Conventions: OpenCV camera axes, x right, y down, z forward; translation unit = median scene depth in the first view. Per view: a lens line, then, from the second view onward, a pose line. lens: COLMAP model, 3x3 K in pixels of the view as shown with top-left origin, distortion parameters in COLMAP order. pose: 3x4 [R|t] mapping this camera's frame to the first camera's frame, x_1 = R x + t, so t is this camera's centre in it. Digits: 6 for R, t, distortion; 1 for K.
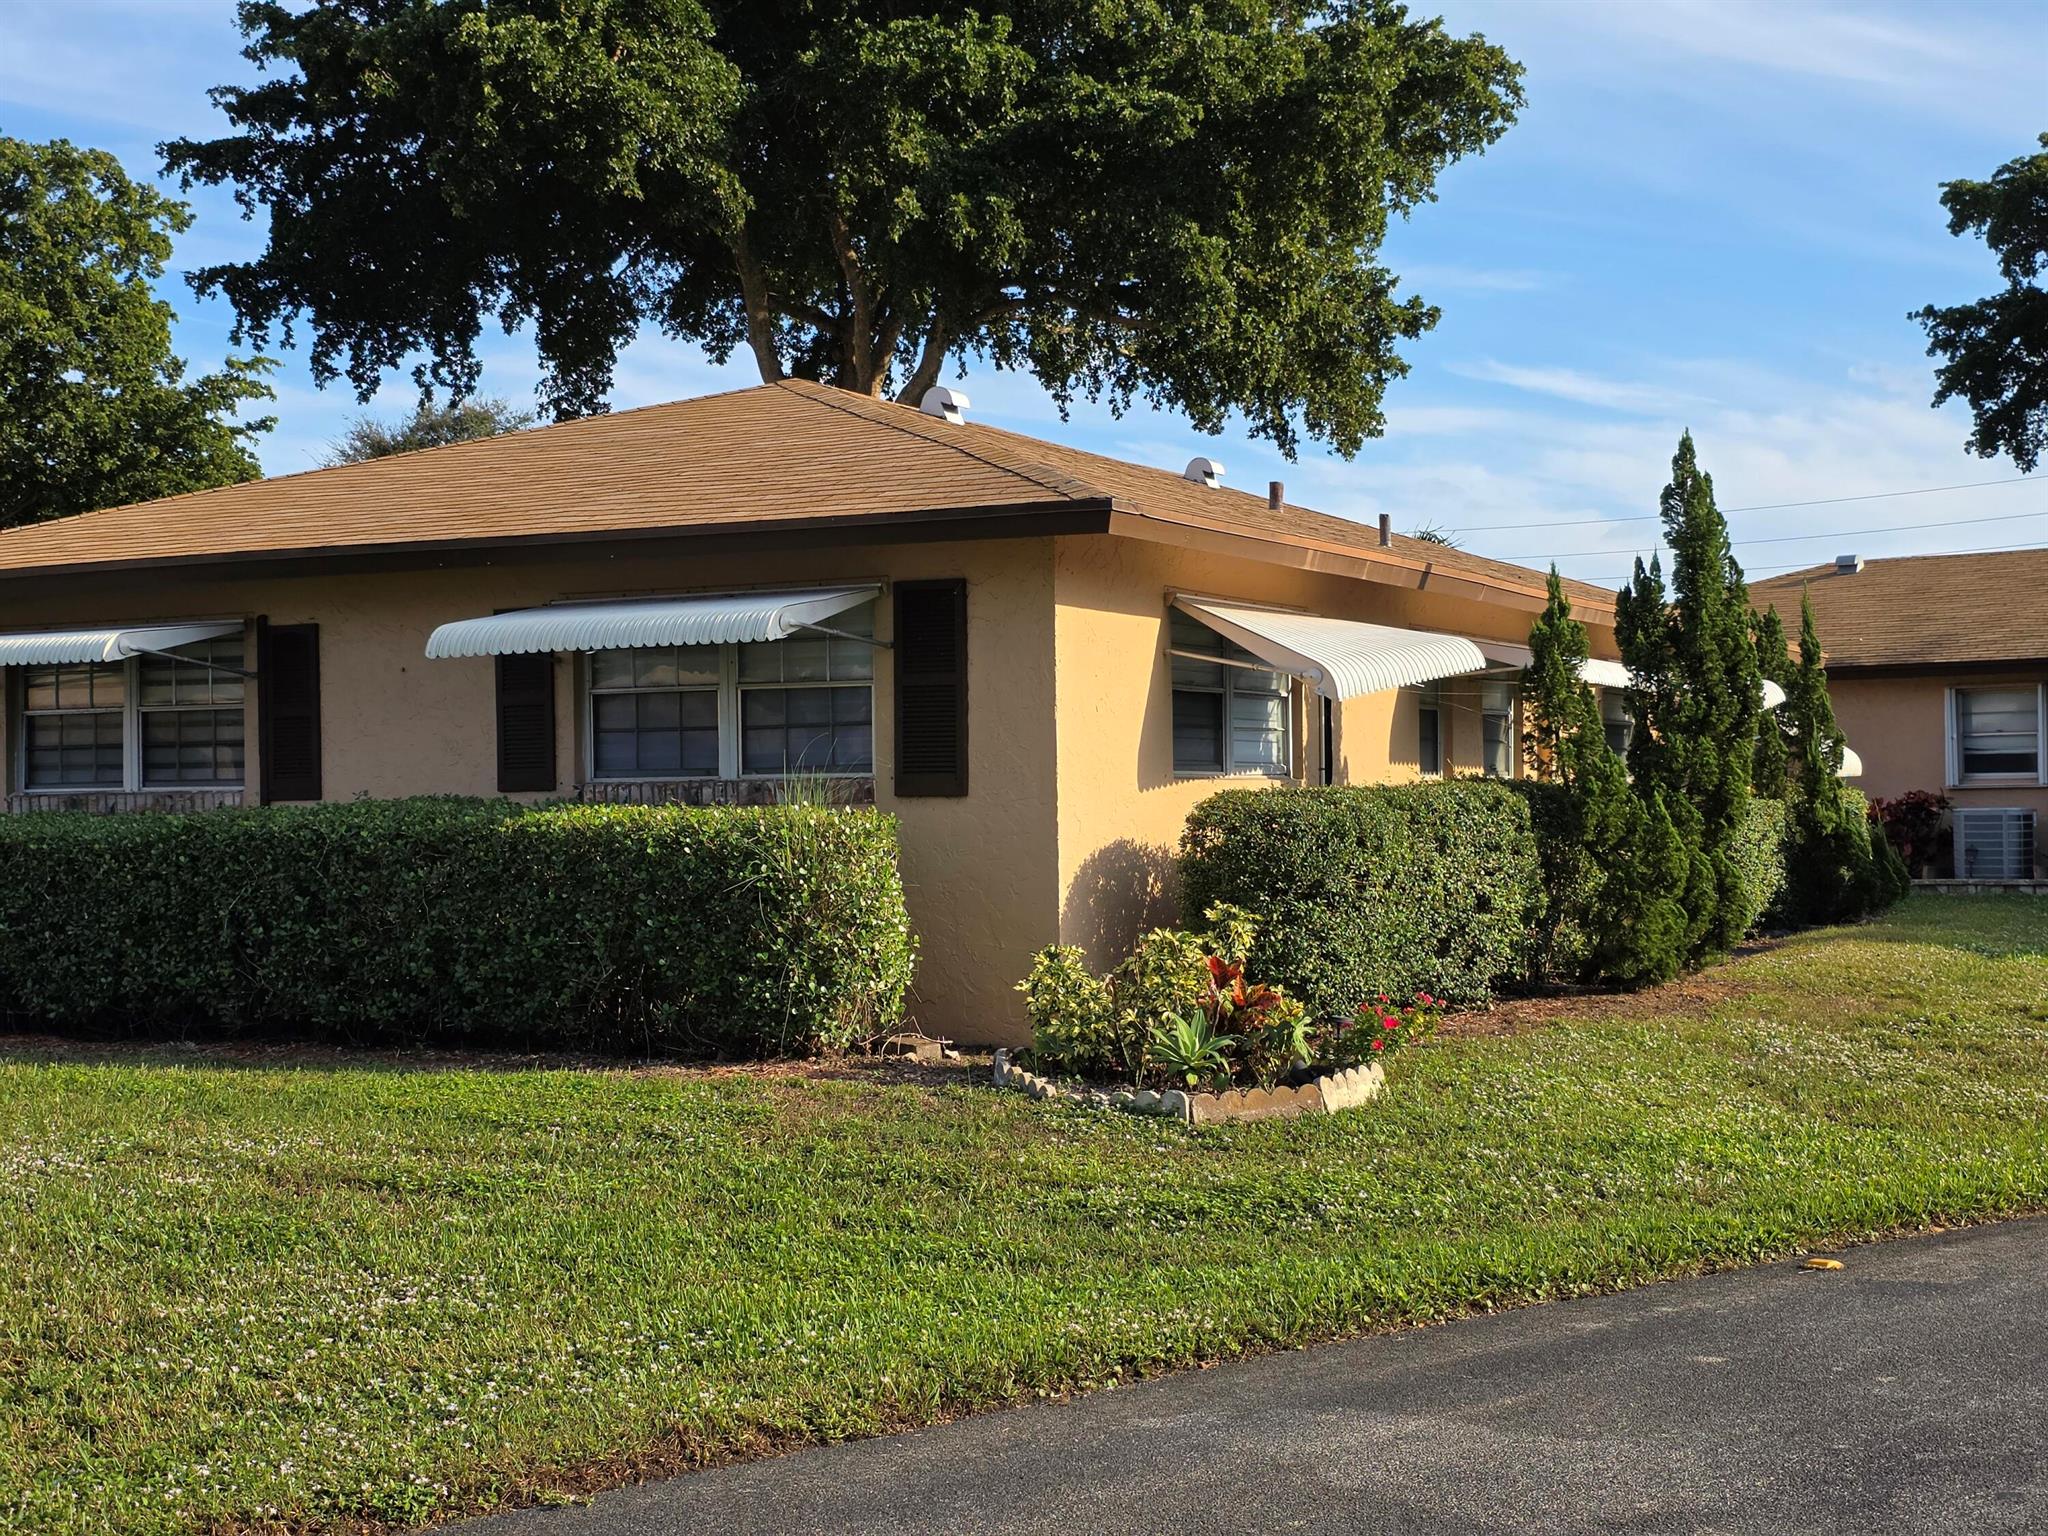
lens RADIAL K [[2702.2, 0, 1064.6], [0, 2702.2, 761.2], [0, 0, 1]] dist [0.095306, 0.022085]
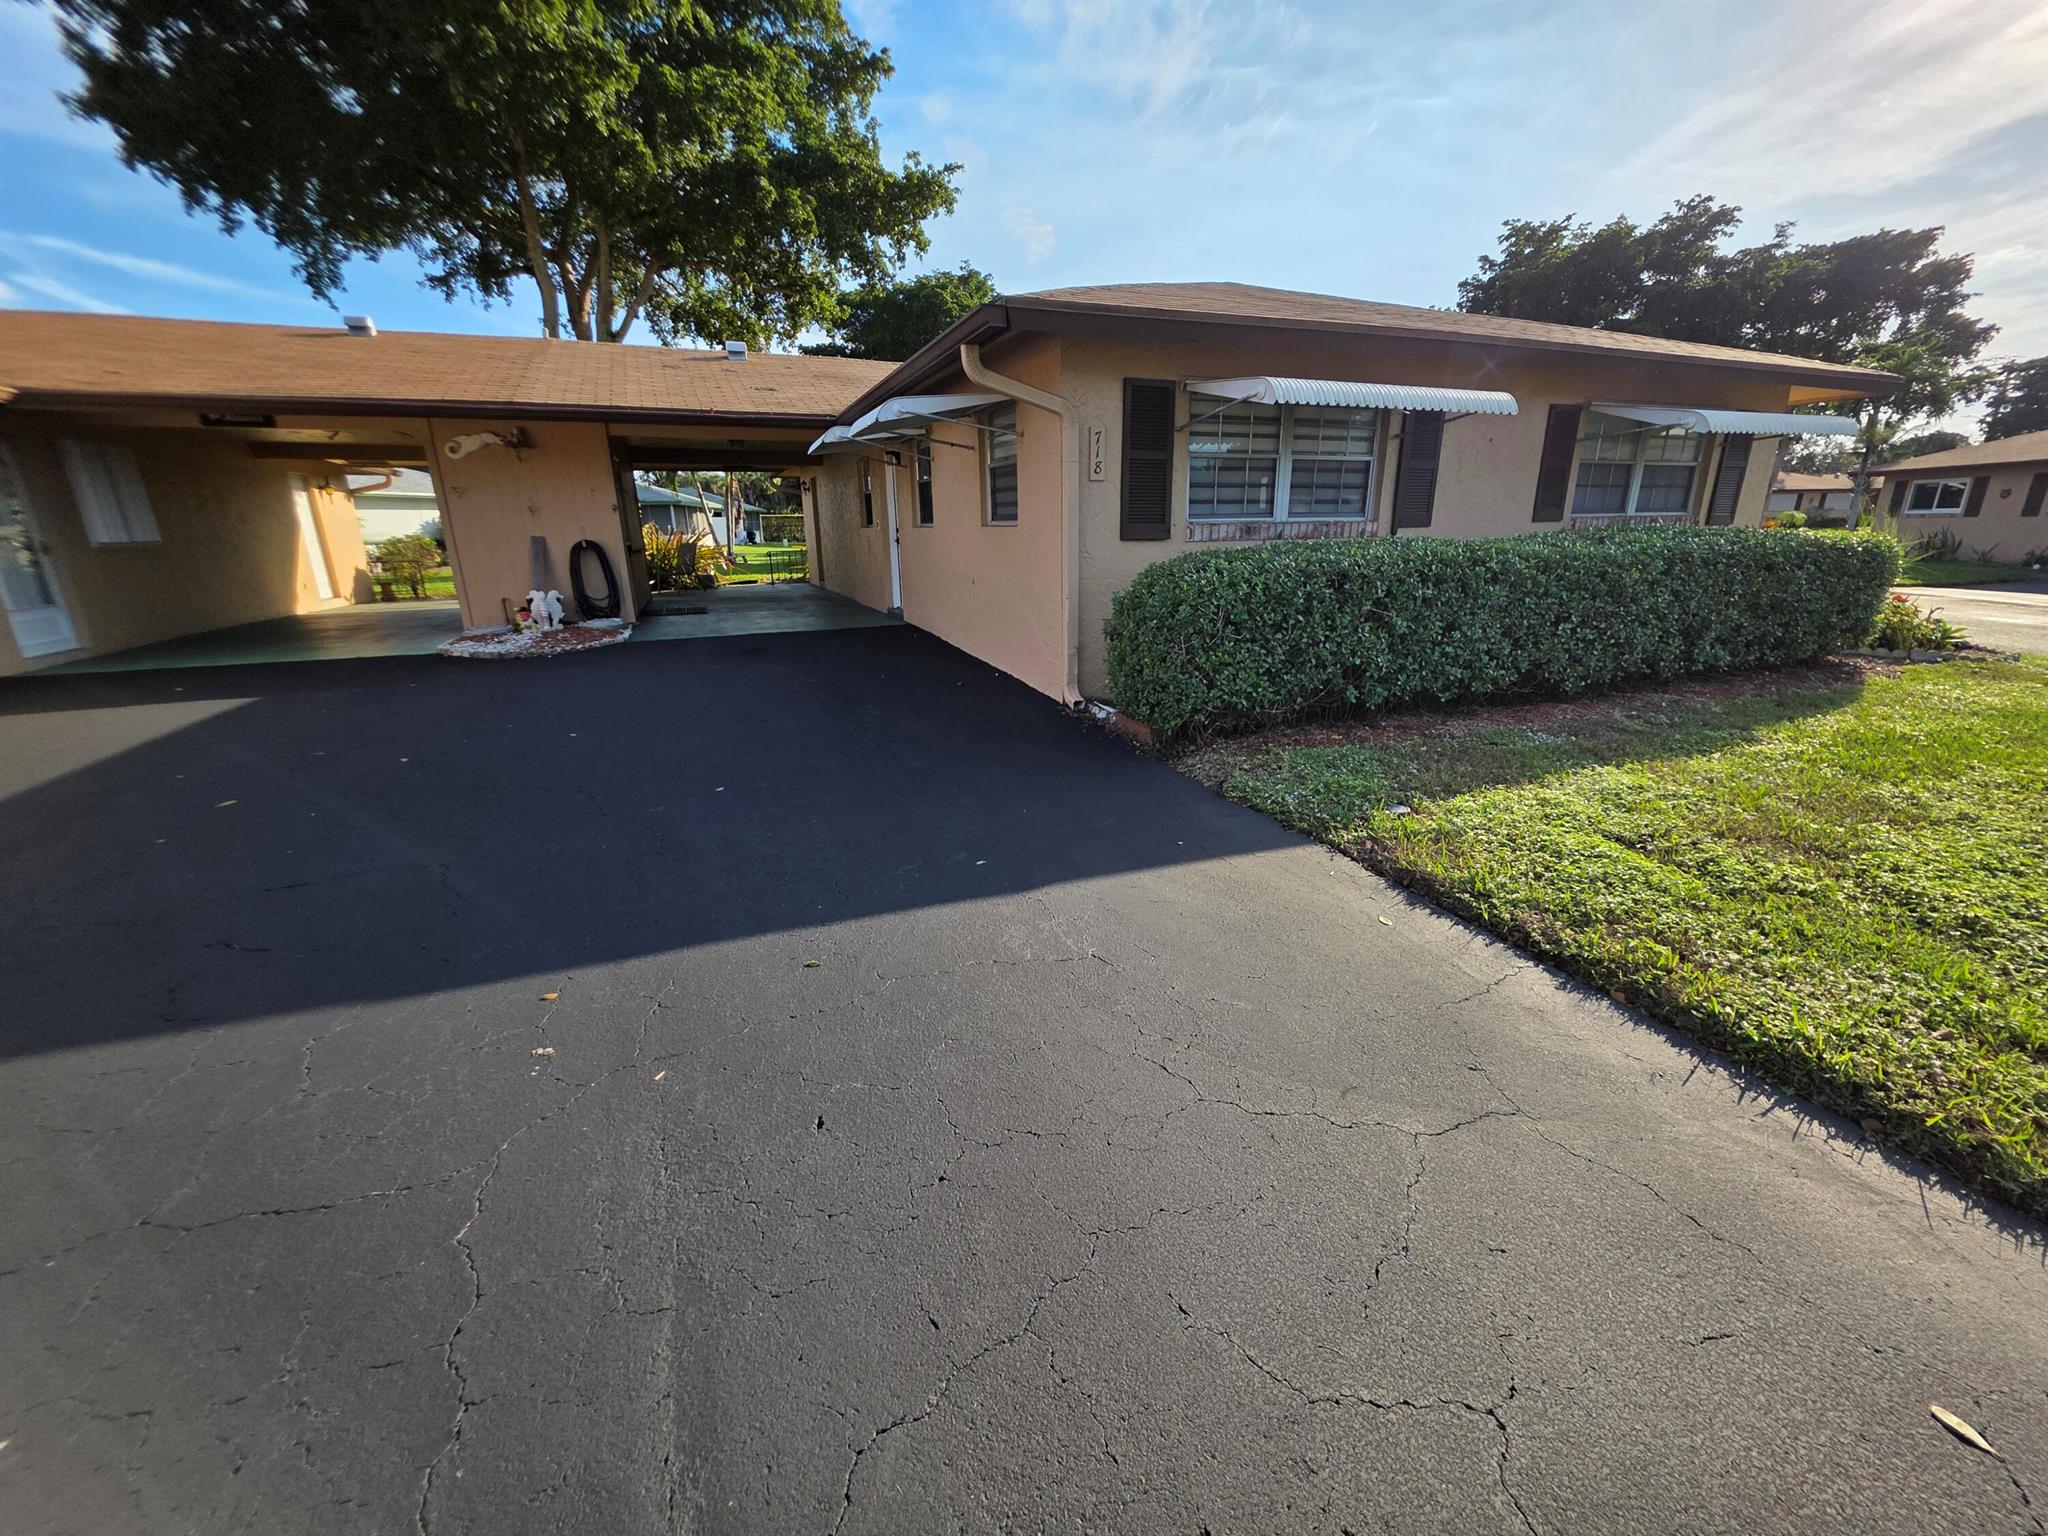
lens RADIAL K [[820.6, 0, 1024.0], [0, 820.6, 768.0], [0, 0, 1]] dist [0.000208, -0.000236]
pose [[0.688137, -0.201783, 0.696958, -0.735087], [-0.008271, 0.958309, 0.285615, 0.013181], [-0.725534, -0.202307, 0.657779, 0.798946]]
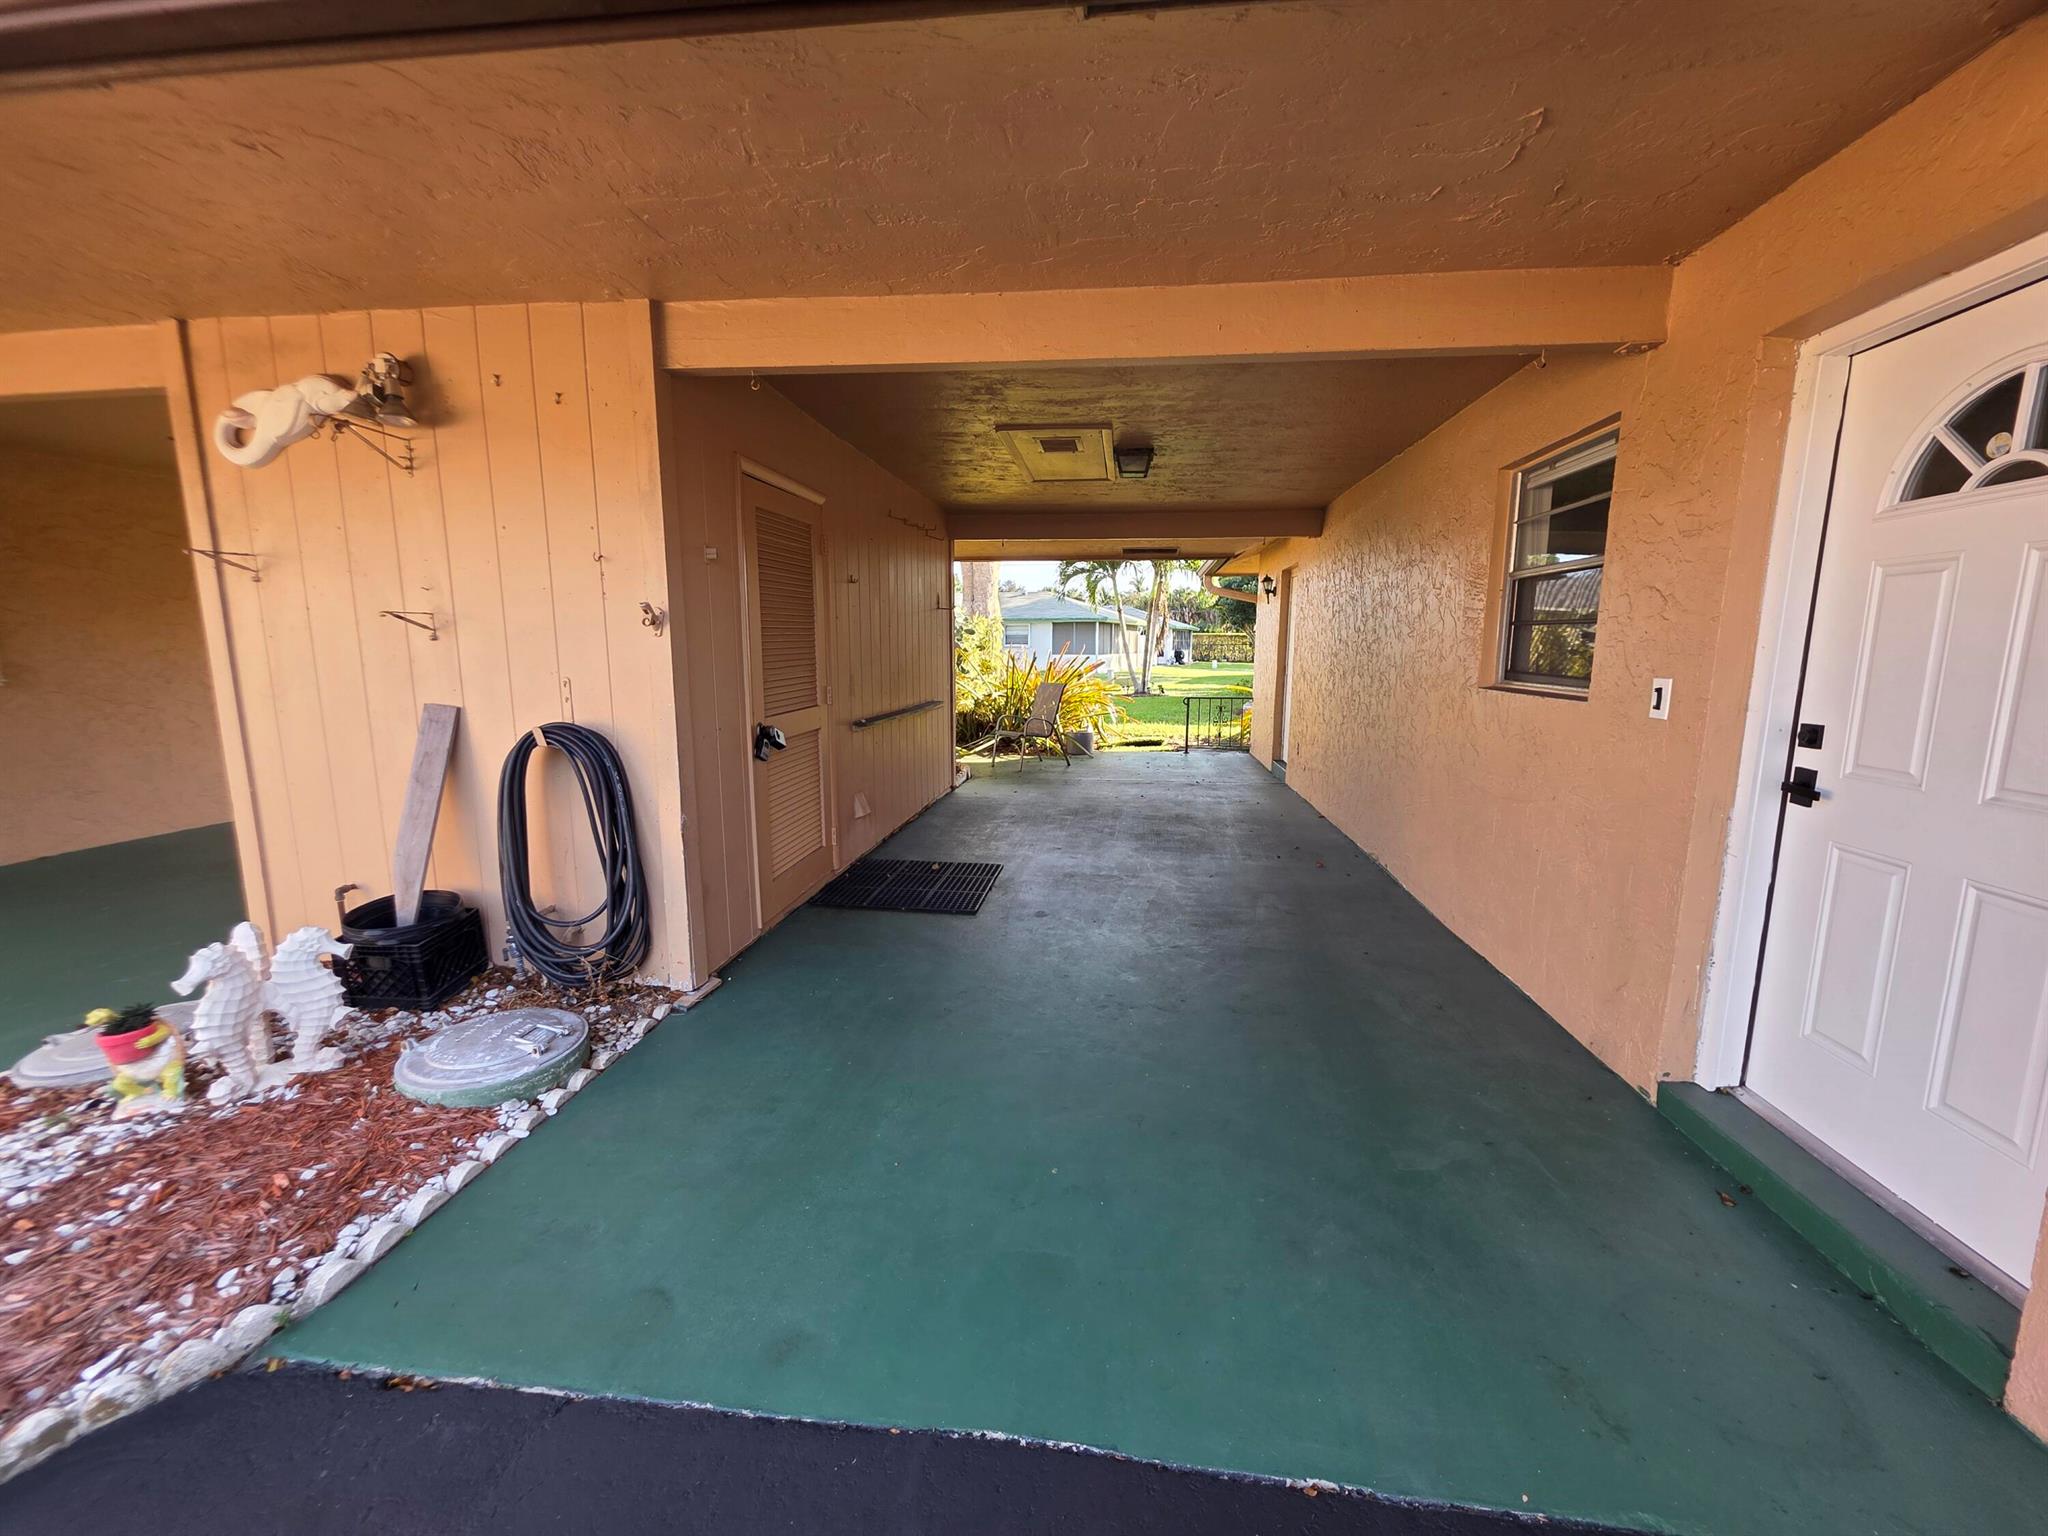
lens RADIAL K [[814.7, 0, 1031.5], [0, 814.7, 773.2], [0, 0, 1]] dist [0.002560, 0.000052]
pose [[0.949219, -0.031610, 0.313024, -0.447951], [-0.022400, 0.985625, 0.167457, 0.006411], [-0.313817, -0.165965, 0.934866, 1.287289]]
